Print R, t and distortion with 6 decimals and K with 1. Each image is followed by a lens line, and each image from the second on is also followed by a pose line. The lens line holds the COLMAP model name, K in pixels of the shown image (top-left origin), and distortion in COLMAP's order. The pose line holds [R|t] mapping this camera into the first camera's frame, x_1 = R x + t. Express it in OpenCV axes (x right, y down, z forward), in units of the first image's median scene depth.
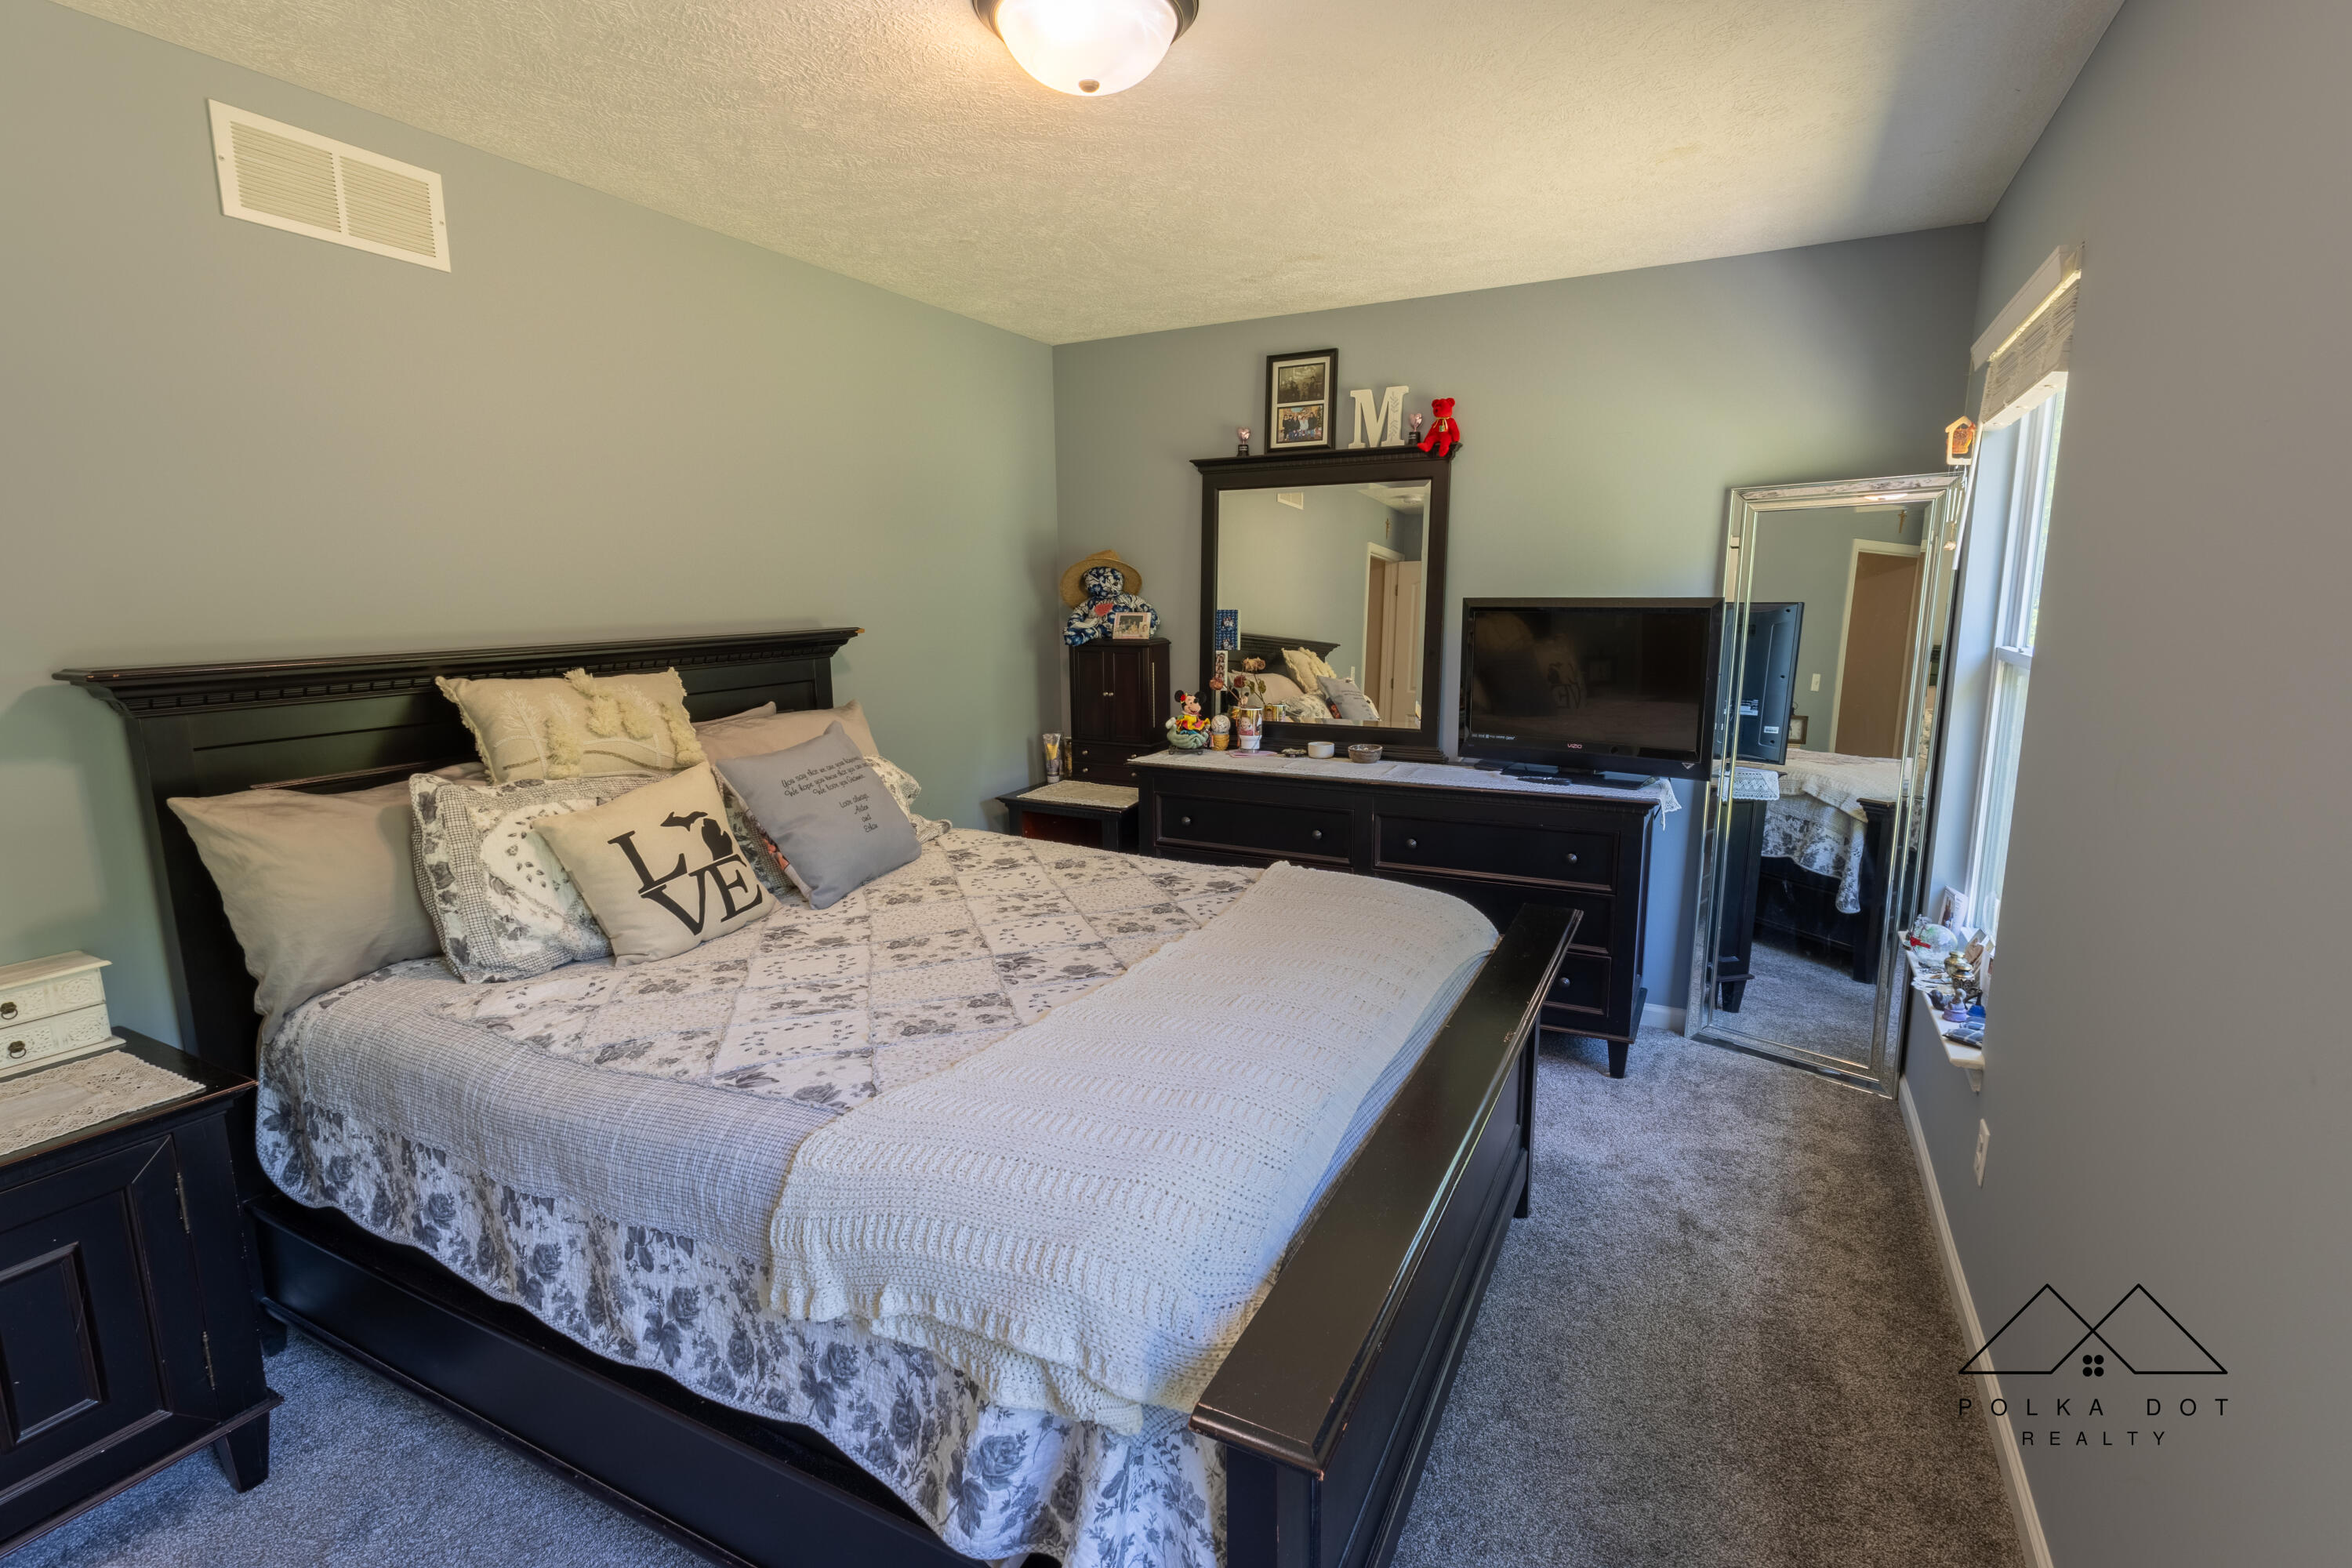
lens RADIAL K [[1087.0, 0, 1179.0], [0, 1087.0, 787.4], [0, 0, 1]] dist [0.002117, 0.001615]
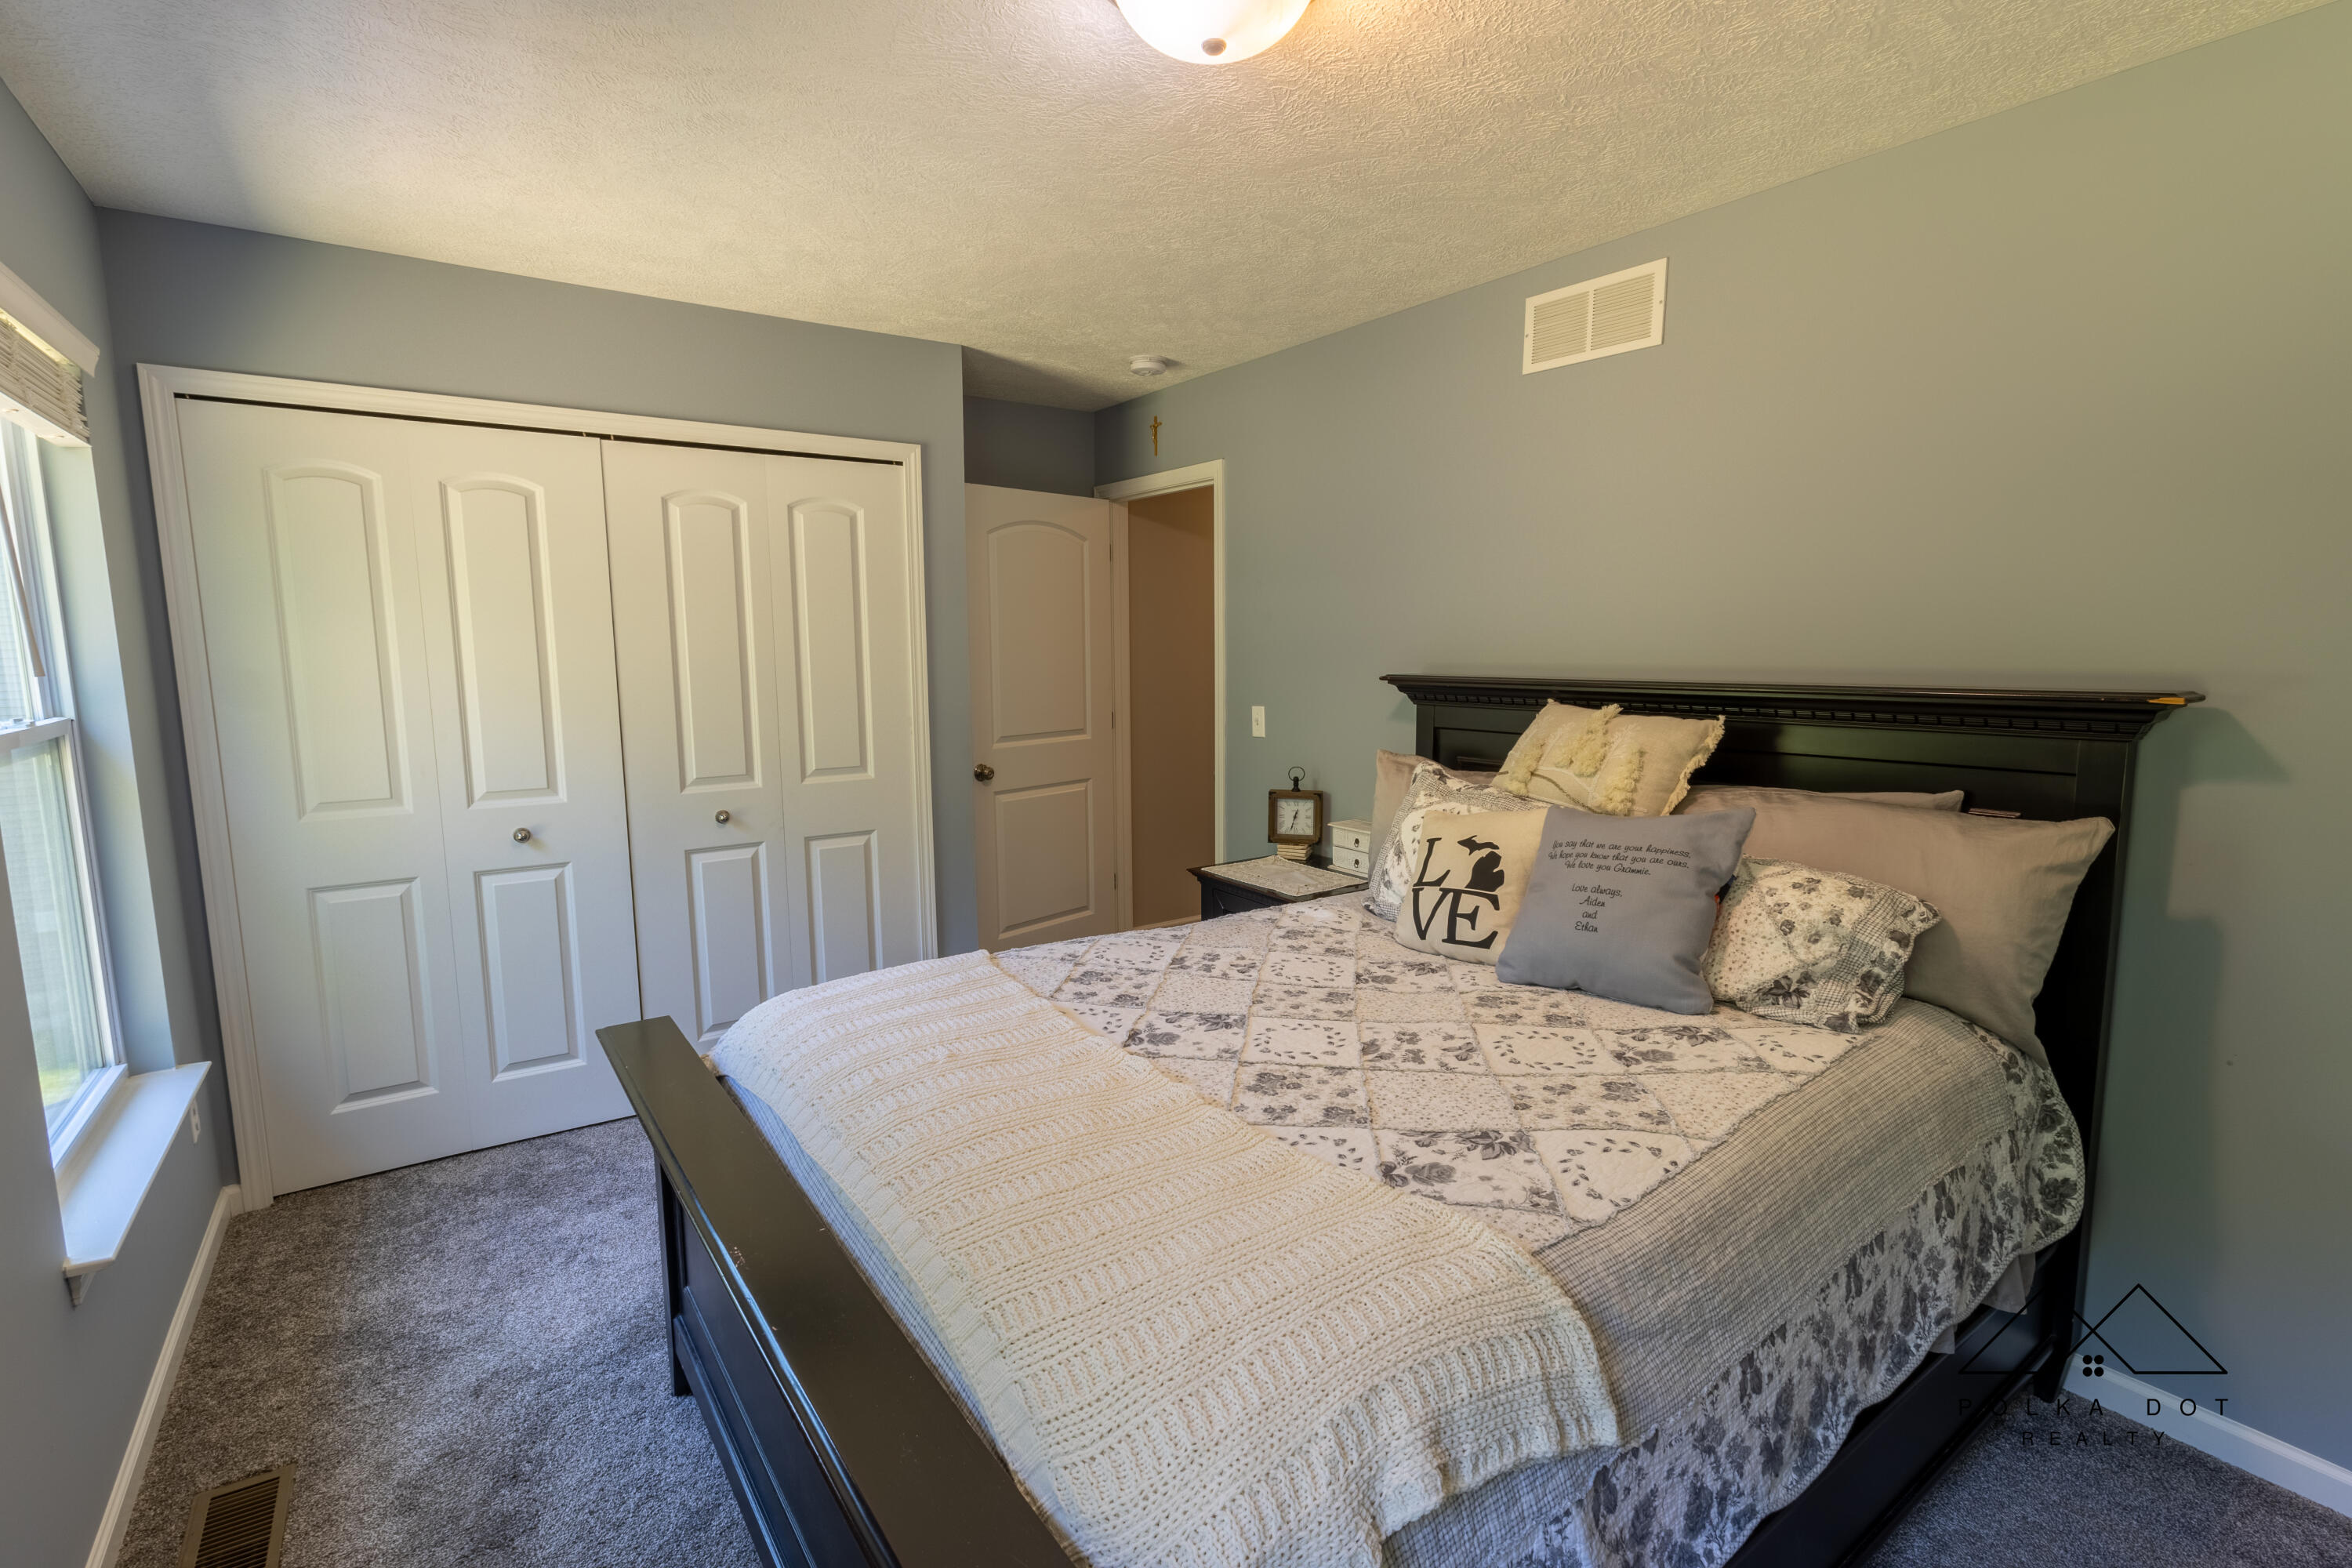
lens RADIAL K [[1087.0, 0, 1180.5], [0, 1087.0, 774.3], [0, 0, 1]] dist [0.002117, 0.001615]
pose [[-0.458512, 0.127247, -0.879531, 0.608112], [-0.145446, 0.965606, 0.215522, -0.225205], [0.876705, 0.226743, -0.424235, 1.181917]]
